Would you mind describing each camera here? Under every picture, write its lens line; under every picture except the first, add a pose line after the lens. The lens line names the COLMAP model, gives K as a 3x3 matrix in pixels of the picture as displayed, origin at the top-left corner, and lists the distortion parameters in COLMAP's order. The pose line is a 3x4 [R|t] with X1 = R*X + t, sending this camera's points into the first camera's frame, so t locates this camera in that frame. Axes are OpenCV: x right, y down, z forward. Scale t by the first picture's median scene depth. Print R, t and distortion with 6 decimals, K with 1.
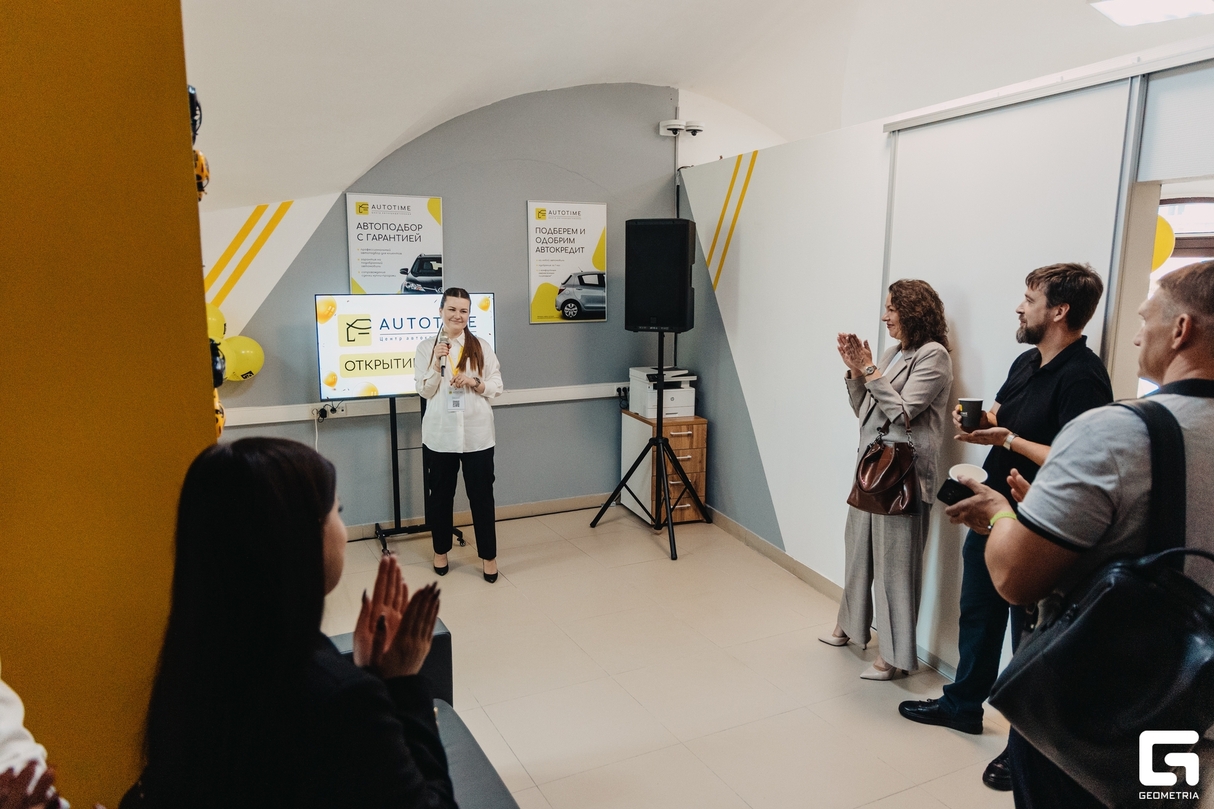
lens RADIAL K [[843.3, 0, 607.0], [0, 843.3, 404.5], [0, 0, 1]] dist [0.001619, -0.005708]
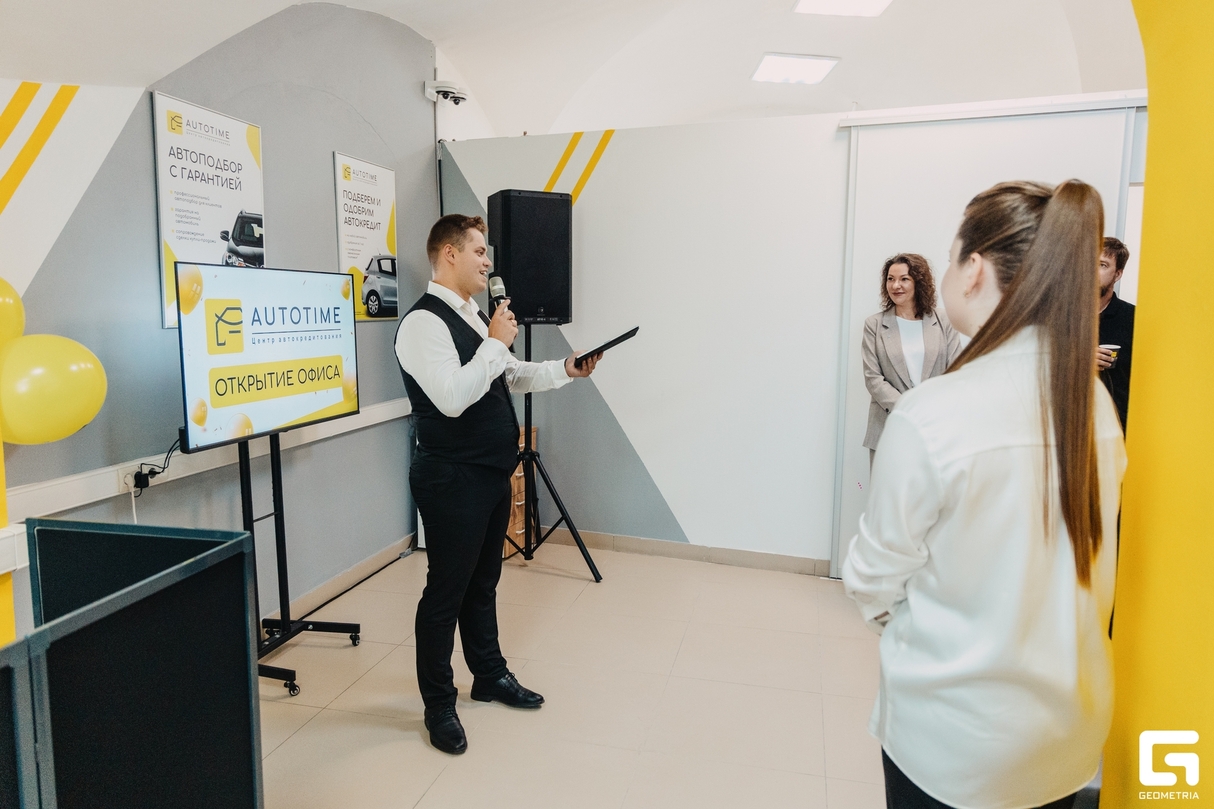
lens RADIAL K [[843.3, 0, 607.0], [0, 843.3, 404.5], [0, 0, 1]] dist [0.001619, -0.005708]
pose [[0.645245, -0.089681, 0.758694, -0.524177], [0.121400, 0.992504, 0.014071, -0.008817], [-0.754268, 0.083027, 0.651296, 0.381637]]
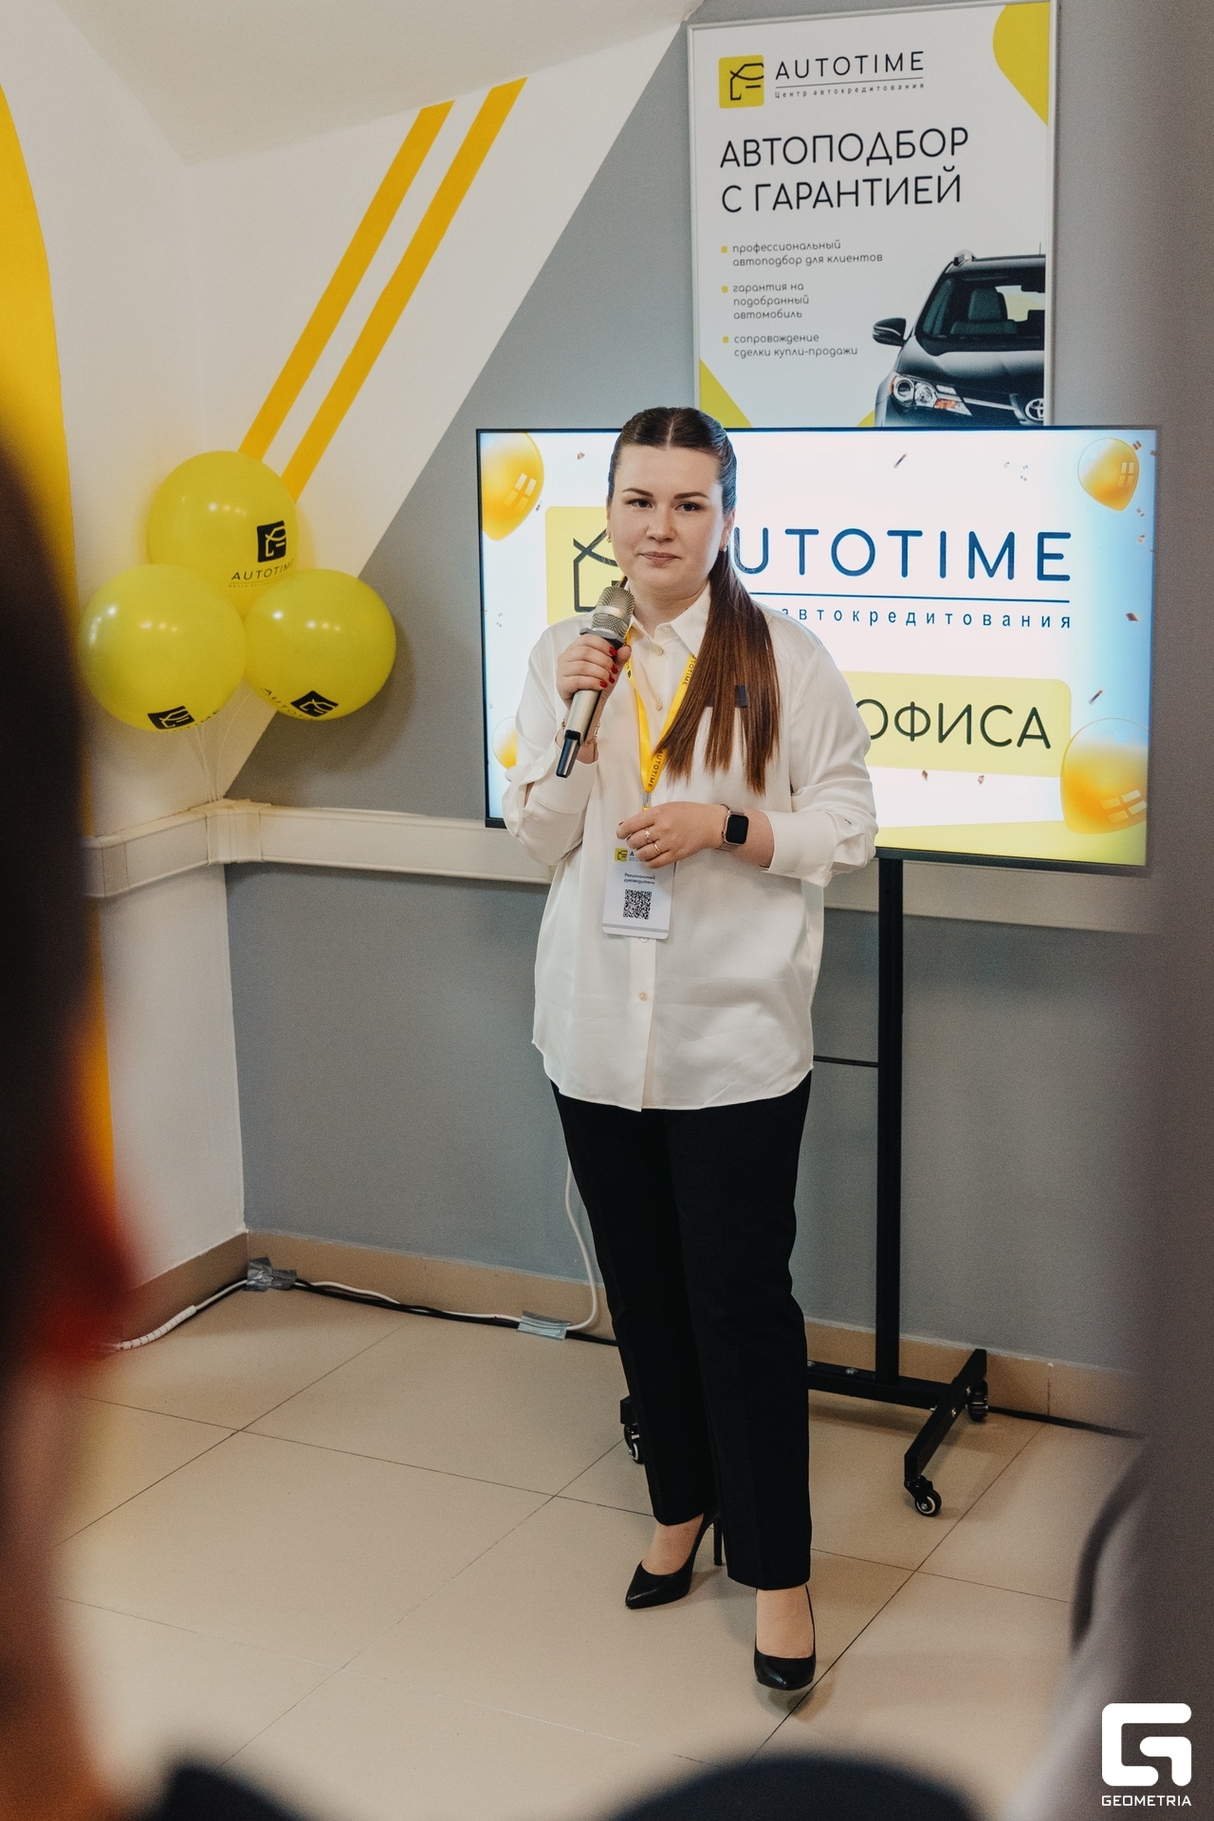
lens RADIAL K [[2656.9, 0, 590.1], [0, 2656.9, 891.0], [0, 0, 1]] dist [0.001831, 0.029268]
pose [[0.561185, 0.151270, -0.813750, 0.340144], [-0.106772, 0.988173, 0.110061, -0.072364], [0.820775, 0.025121, 0.570699, 0.486560]]
